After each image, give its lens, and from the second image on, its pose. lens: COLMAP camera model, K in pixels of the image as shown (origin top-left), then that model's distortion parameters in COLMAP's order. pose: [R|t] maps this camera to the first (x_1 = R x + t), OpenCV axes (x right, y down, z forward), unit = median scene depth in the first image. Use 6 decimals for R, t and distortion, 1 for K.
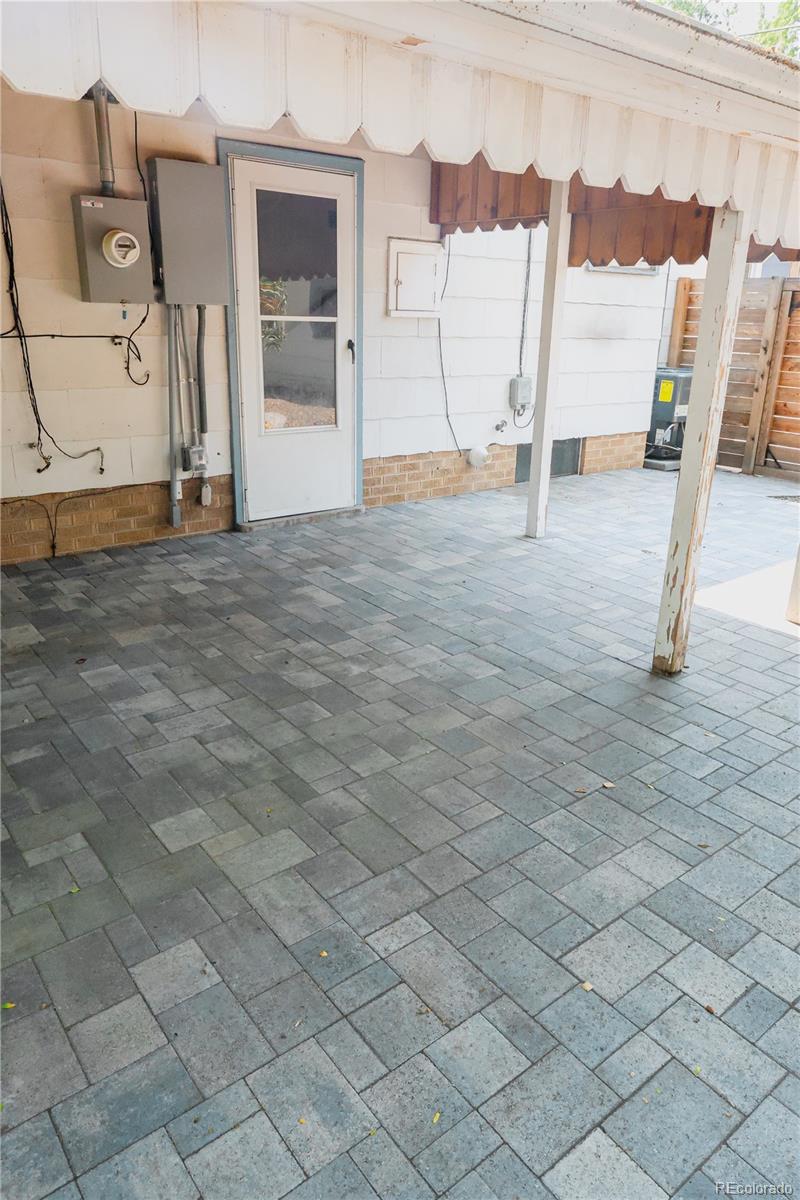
lens RADIAL K [[804.5, 0, 400.3], [0, 804.5, 601.3], [0, 0, 1]] dist [-0.006977, 0.007396]
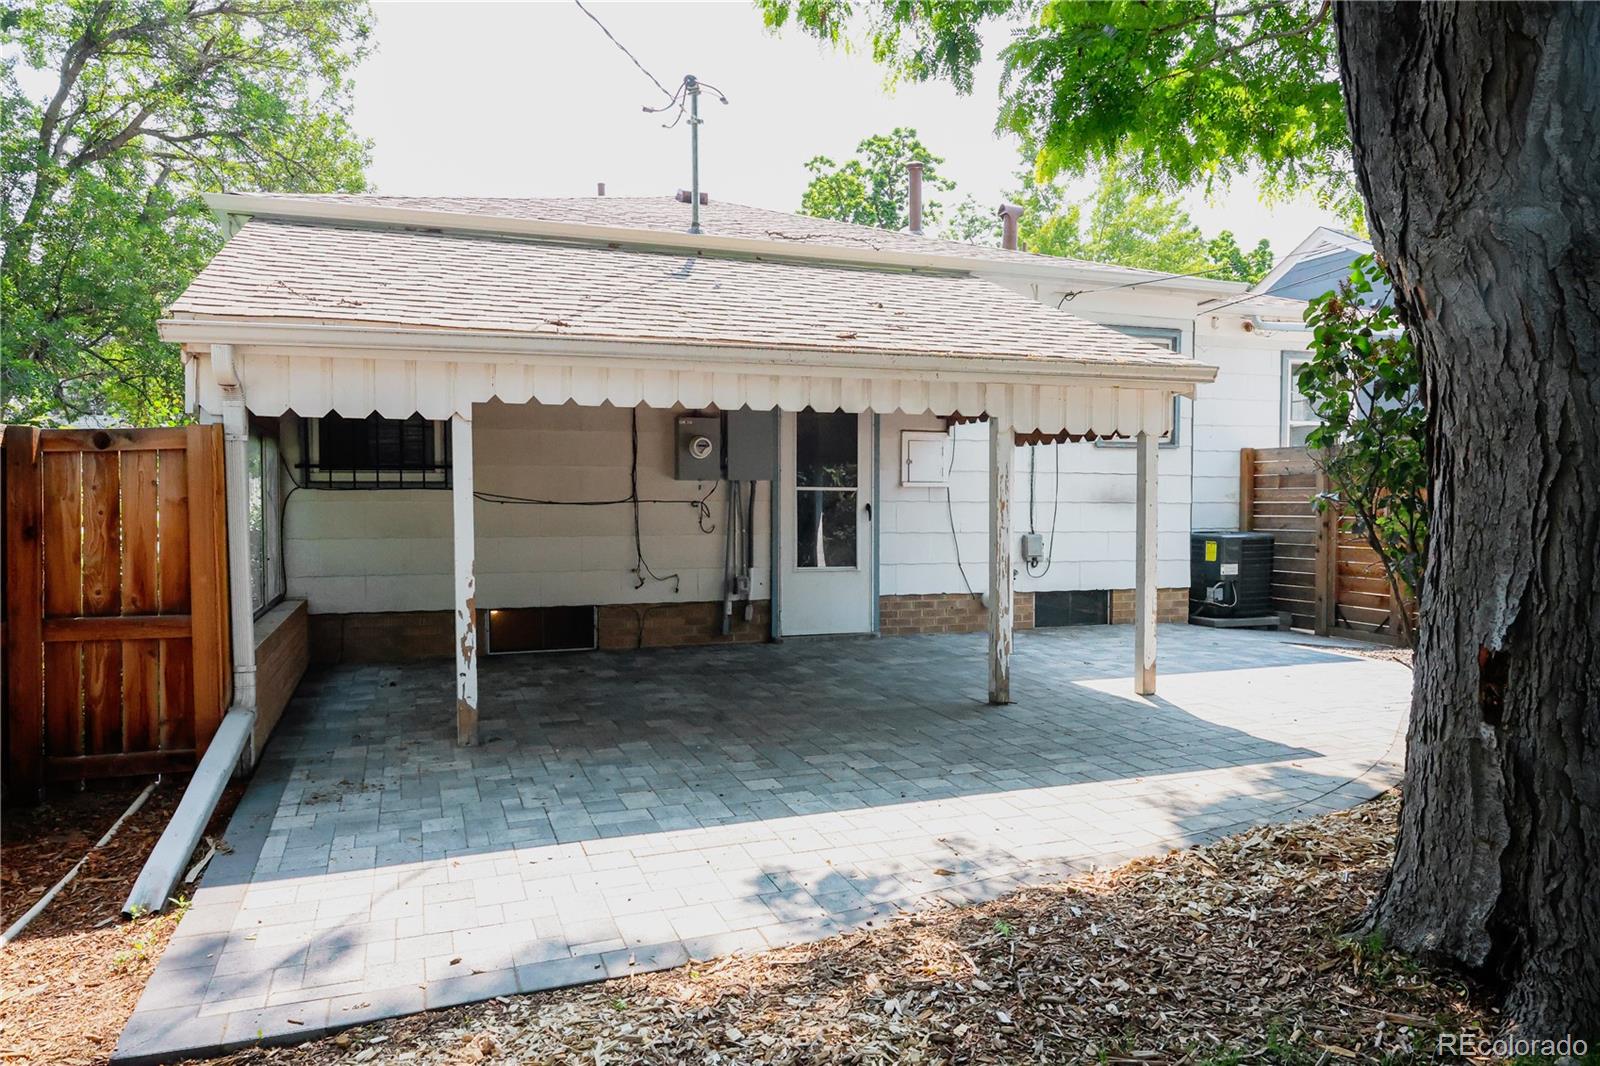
lens RADIAL K [[1072.6, 0, 801.0], [0, 1072.6, 531.1], [0, 0, 1]] dist [-0.006977, 0.007396]
pose [[0.951284, -0.012538, -0.308060, 0.376268], [-0.084384, 0.950433, -0.299260, 0.253991], [0.296543, 0.310676, 0.903074, -0.609160]]
